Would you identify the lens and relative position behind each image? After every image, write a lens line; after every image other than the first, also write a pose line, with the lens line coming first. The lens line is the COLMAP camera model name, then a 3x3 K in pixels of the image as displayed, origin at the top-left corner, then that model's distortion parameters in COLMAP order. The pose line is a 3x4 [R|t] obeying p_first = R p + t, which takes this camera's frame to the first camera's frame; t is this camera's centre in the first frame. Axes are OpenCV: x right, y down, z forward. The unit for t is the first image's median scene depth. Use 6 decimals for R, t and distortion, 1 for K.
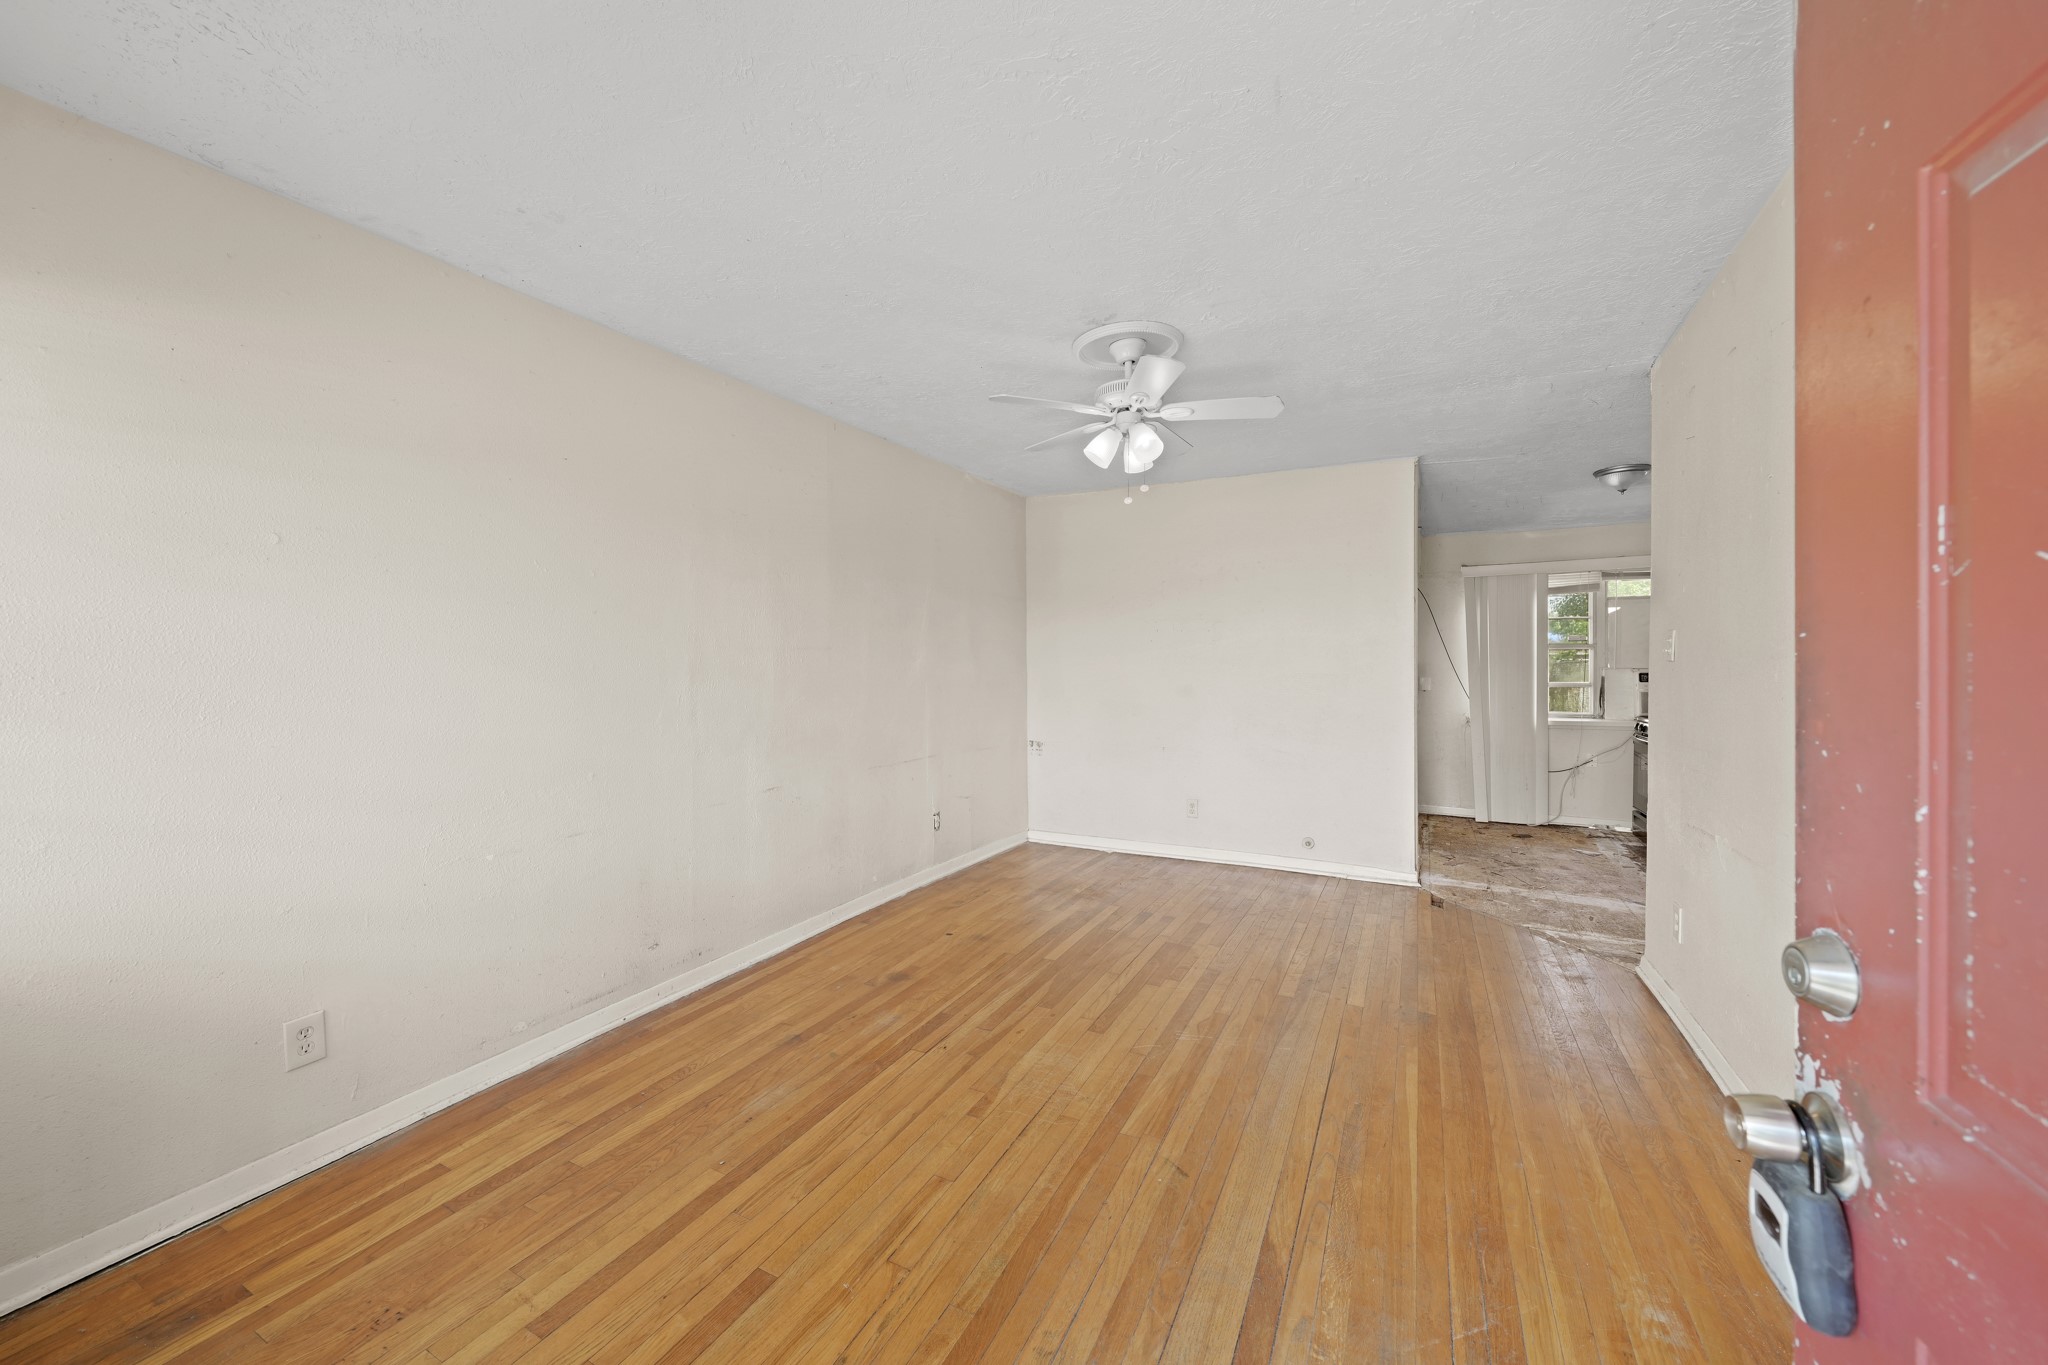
lens RADIAL K [[769.8, 0, 1025.7], [0, 769.8, 673.5], [0, 0, 1]] dist [-0.000506, -0.000014]
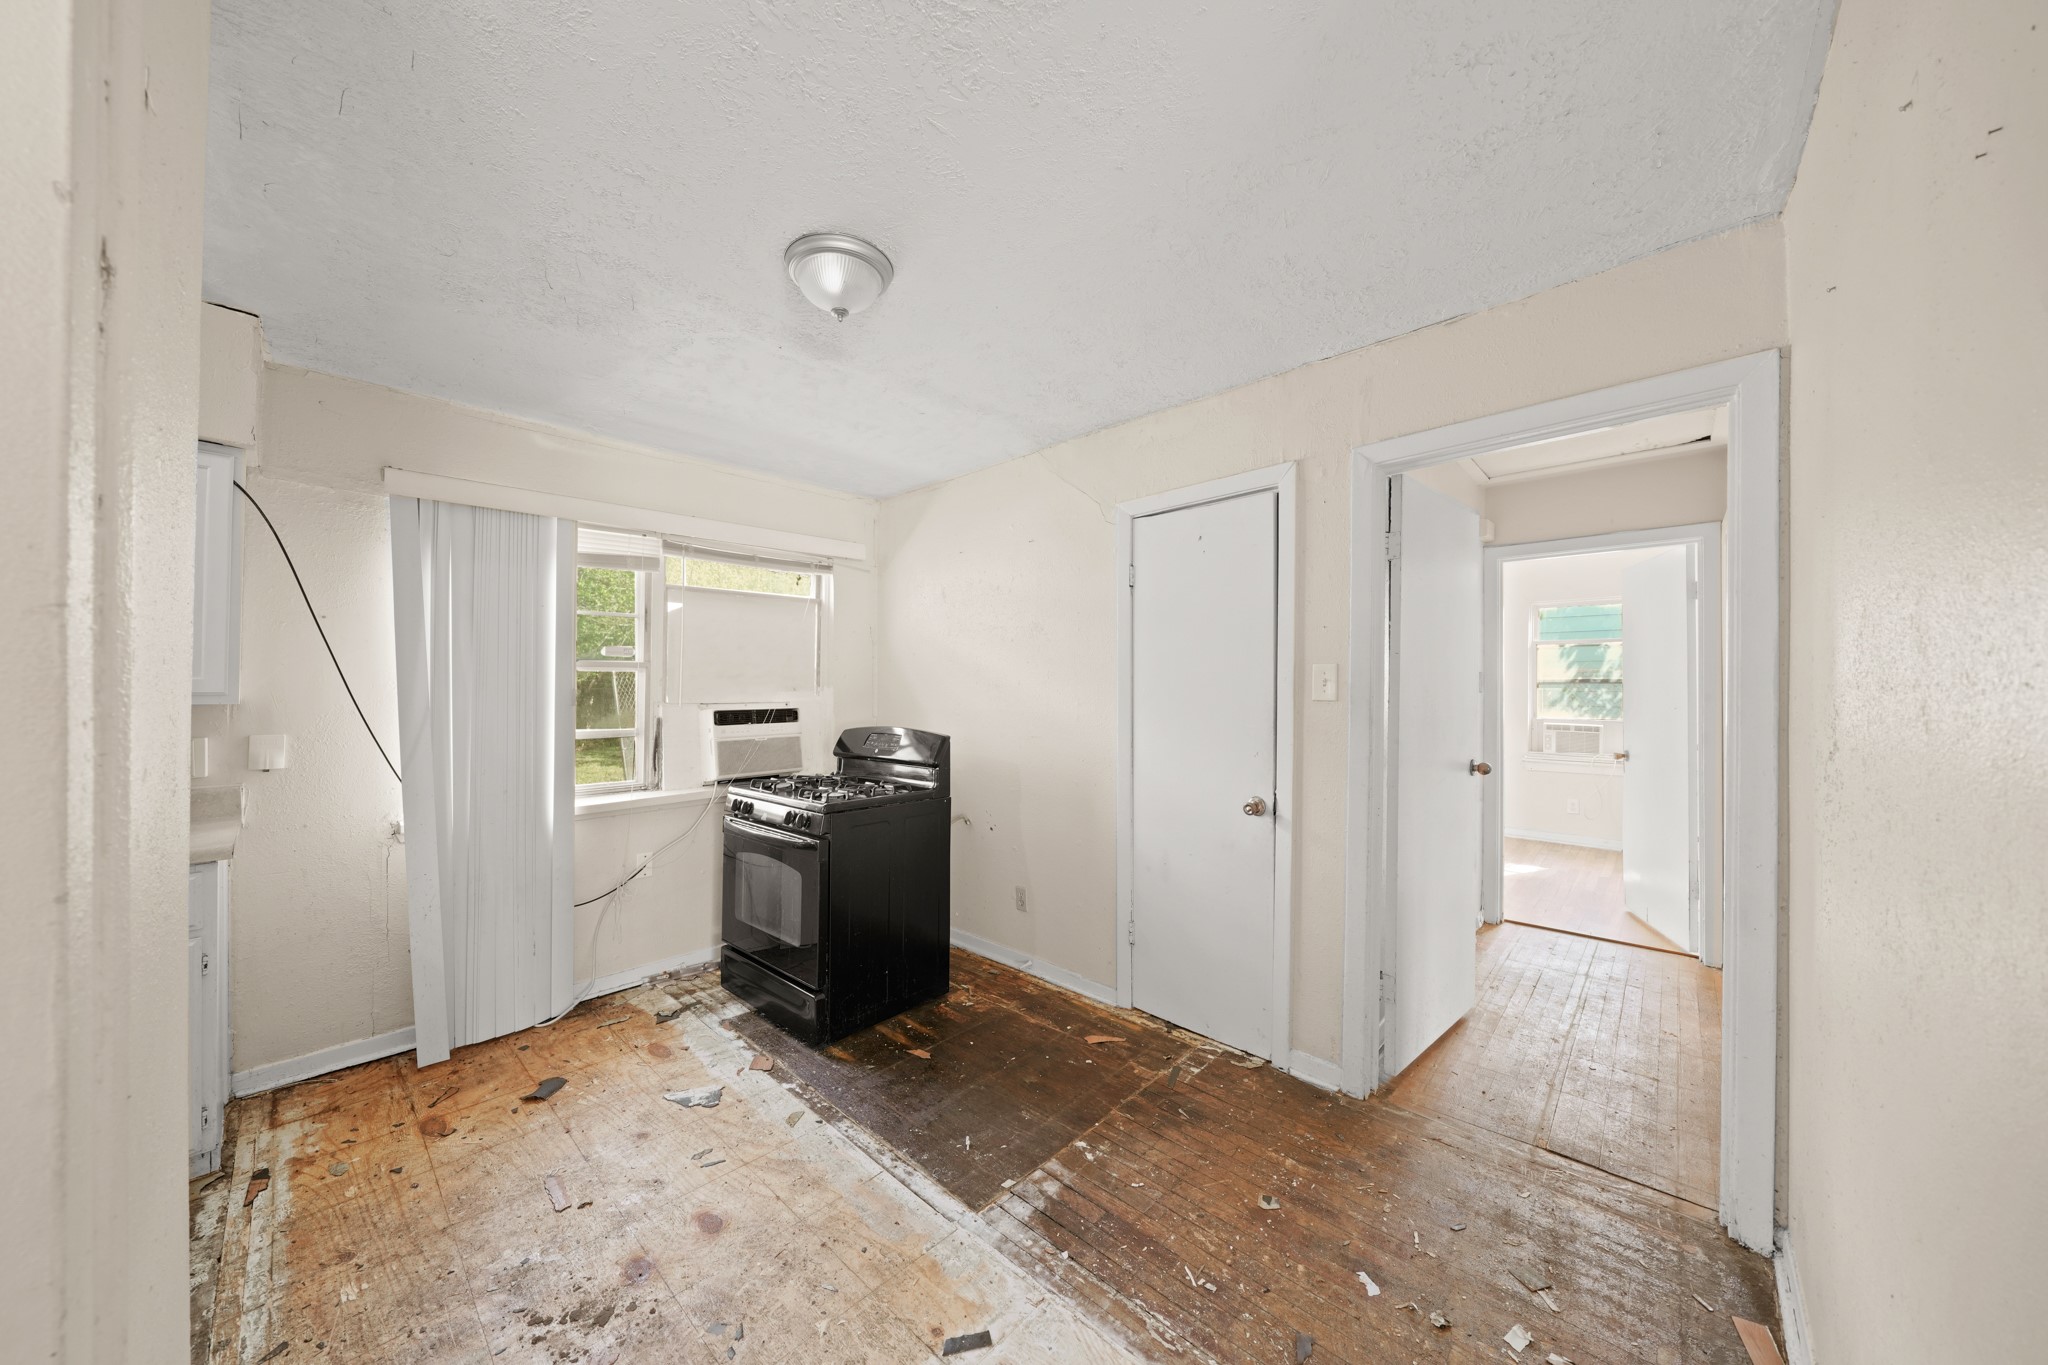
lens RADIAL K [[706.5, 0, 1026.8], [0, 706.5, 687.0], [0, 0, 1]] dist [0.000271, -0.000072]
pose [[0.275799, 0.002127, 0.961213, 0.306111], [0.009404, 0.999944, -0.004911, -0.014598], [-0.961169, 0.010393, 0.275763, 0.578150]]
